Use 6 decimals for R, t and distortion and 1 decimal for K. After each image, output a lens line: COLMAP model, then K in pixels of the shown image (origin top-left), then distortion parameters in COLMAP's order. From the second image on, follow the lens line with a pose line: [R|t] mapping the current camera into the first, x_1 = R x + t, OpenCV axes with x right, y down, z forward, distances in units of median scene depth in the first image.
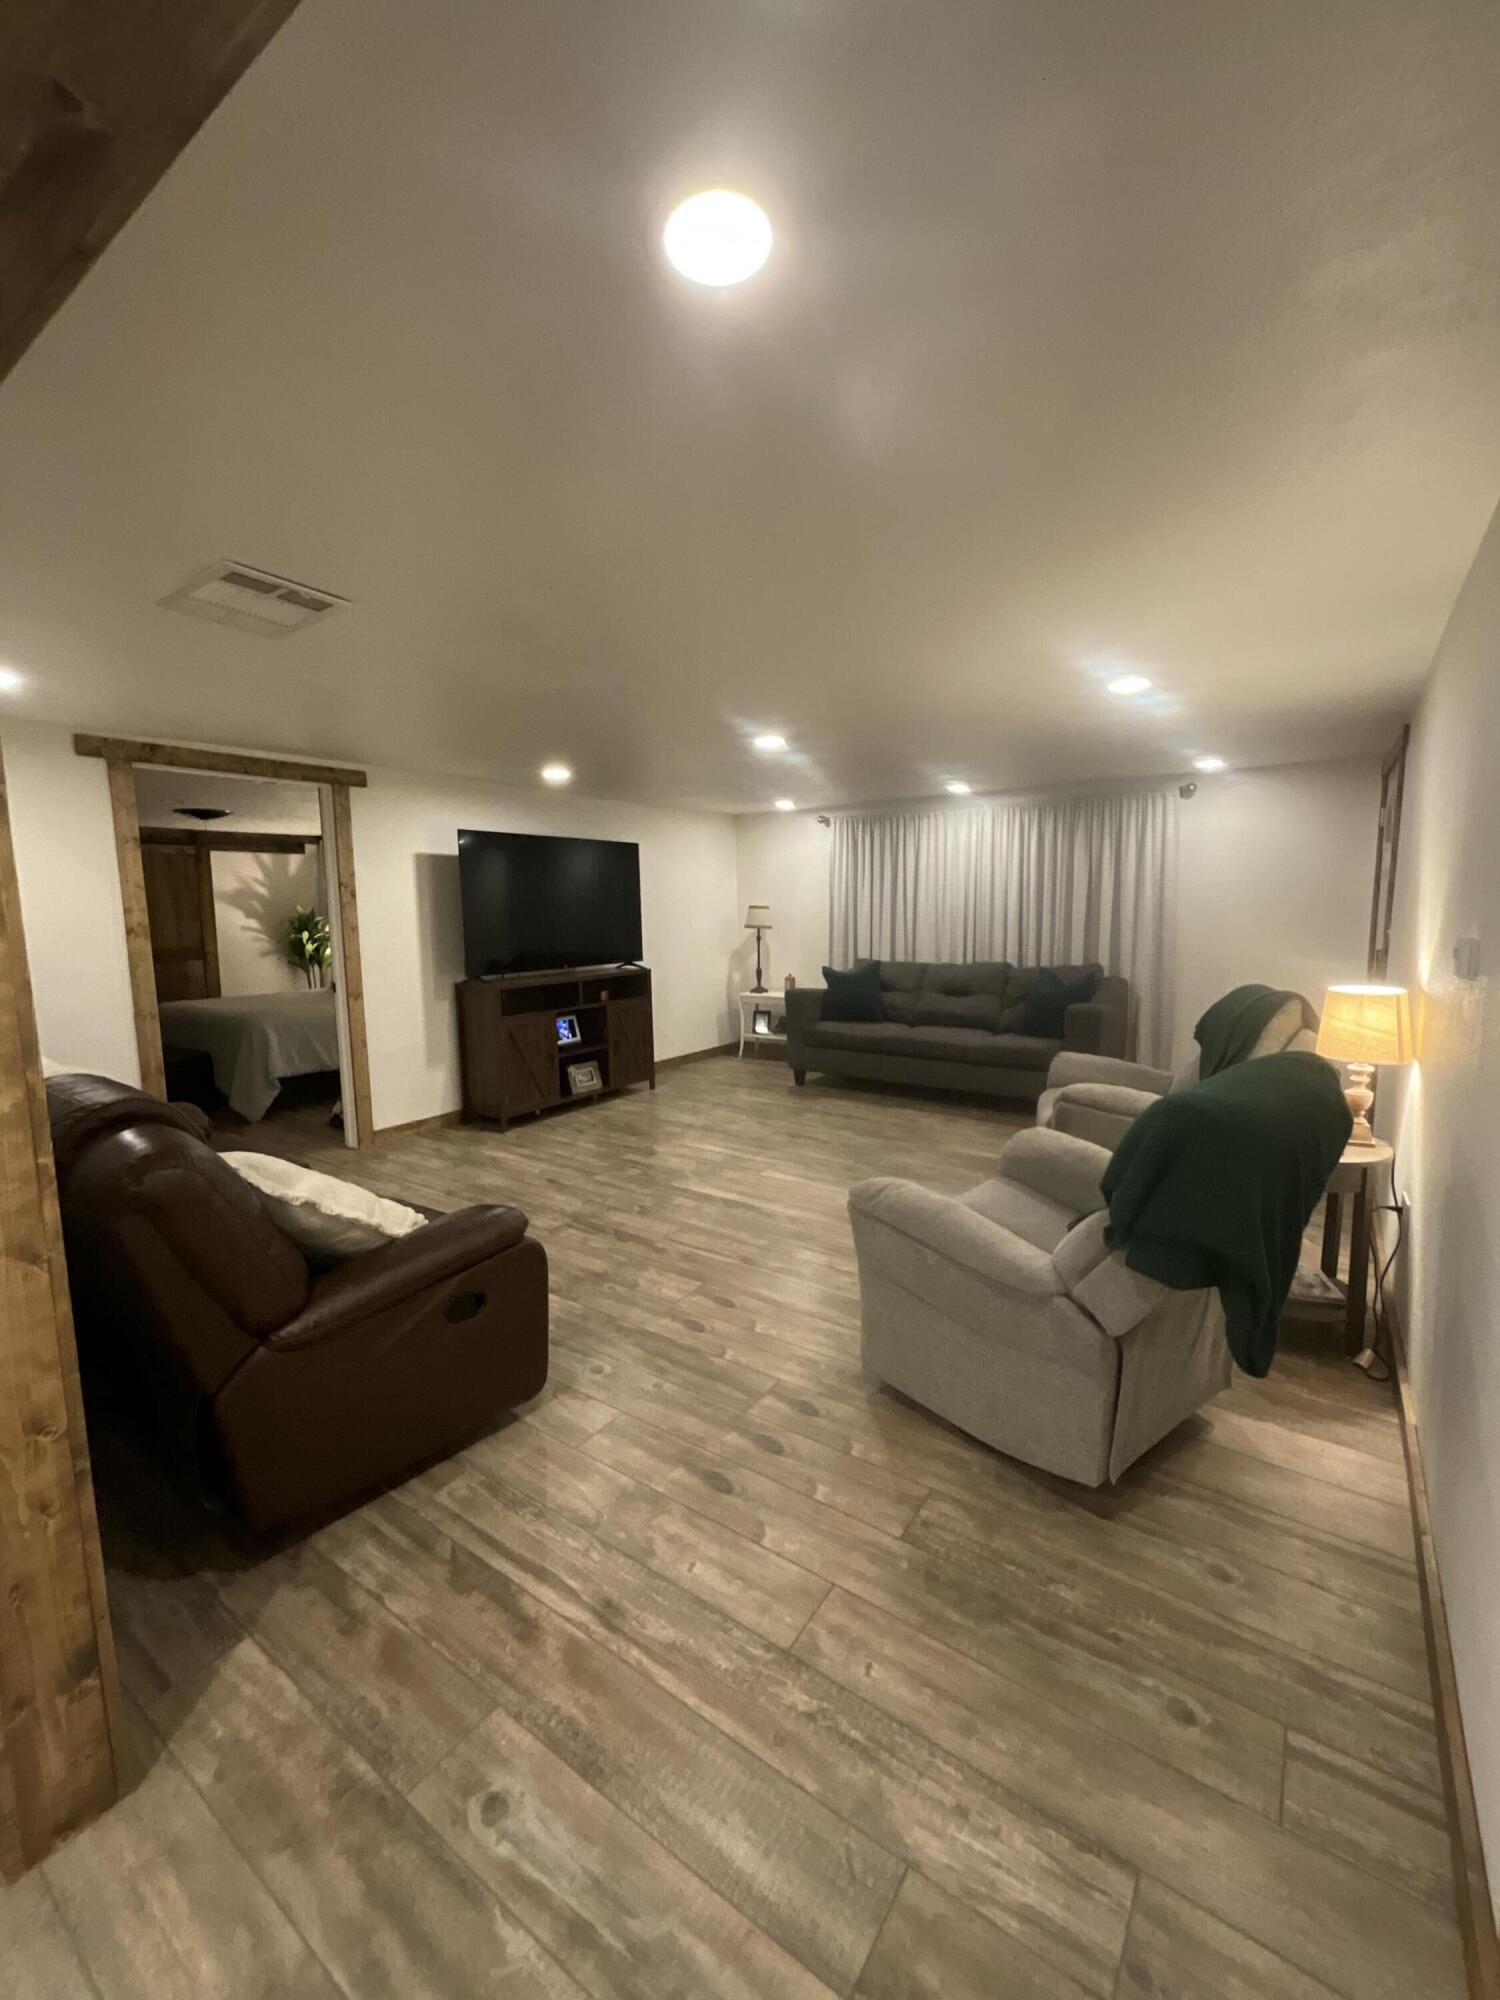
lens RADIAL K [[814.8, 0, 753.7], [0, 814.8, 1002.4], [0, 0, 1]] dist [-0.000329, -0.000033]
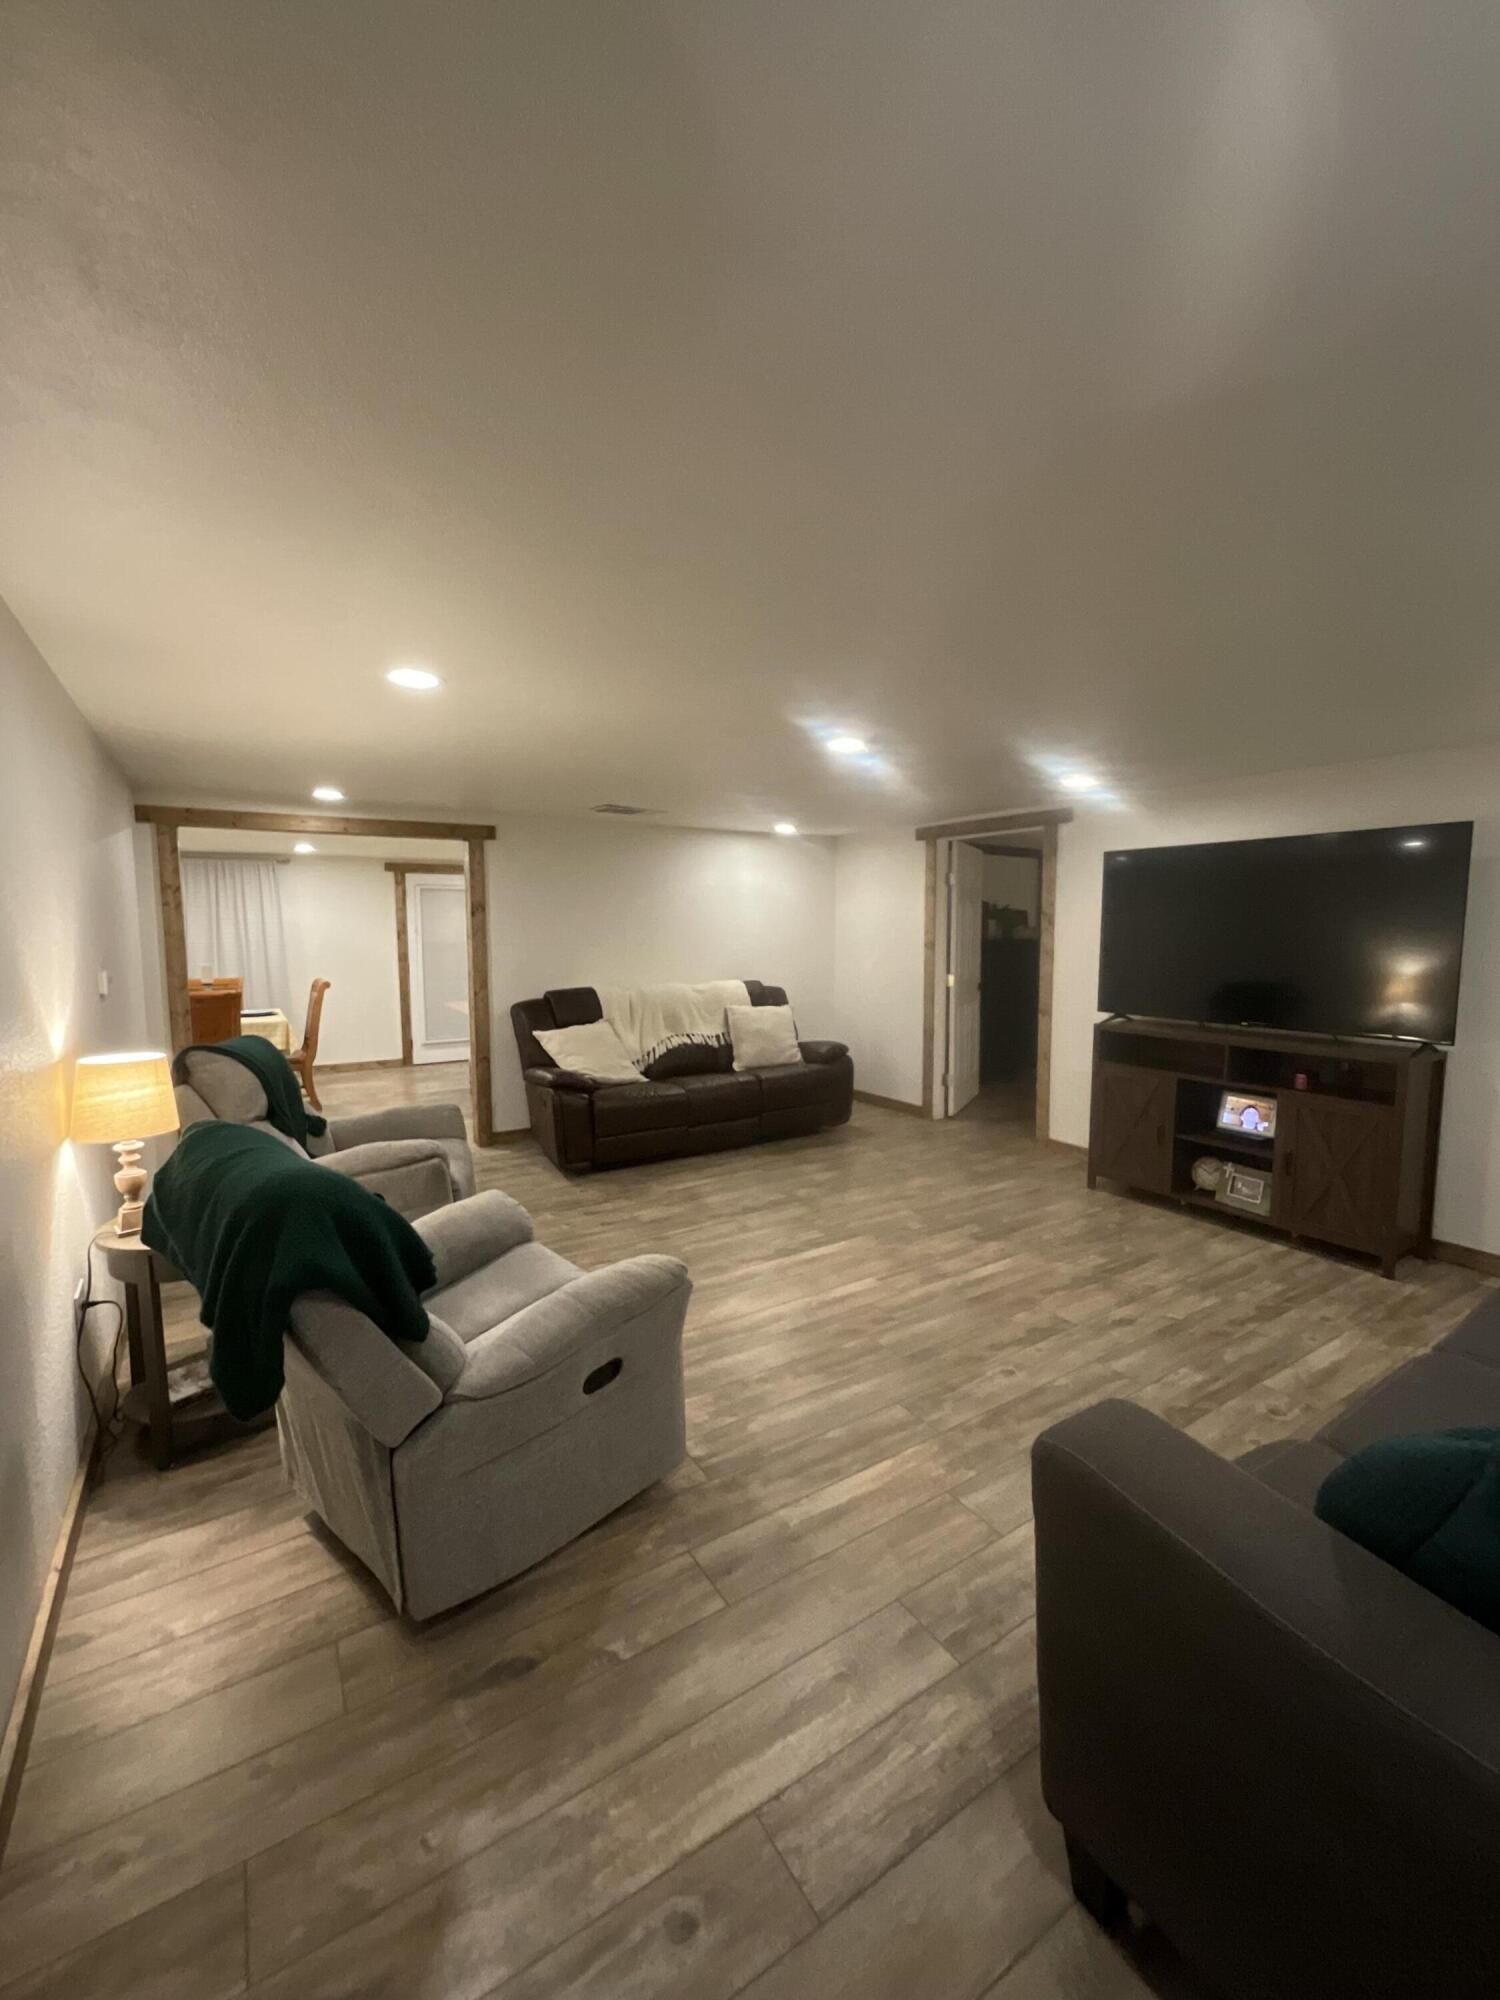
lens RADIAL K [[814.8, 0, 748.4], [0, 814.8, 1001.9], [0, 0, 1]] dist [-0.000329, -0.000033]
pose [[-0.379915, 0.110083, -0.918448, 0.770837], [-0.099120, 0.982332, 0.158741, -0.176843], [0.919695, 0.151344, -0.362292, 1.144088]]
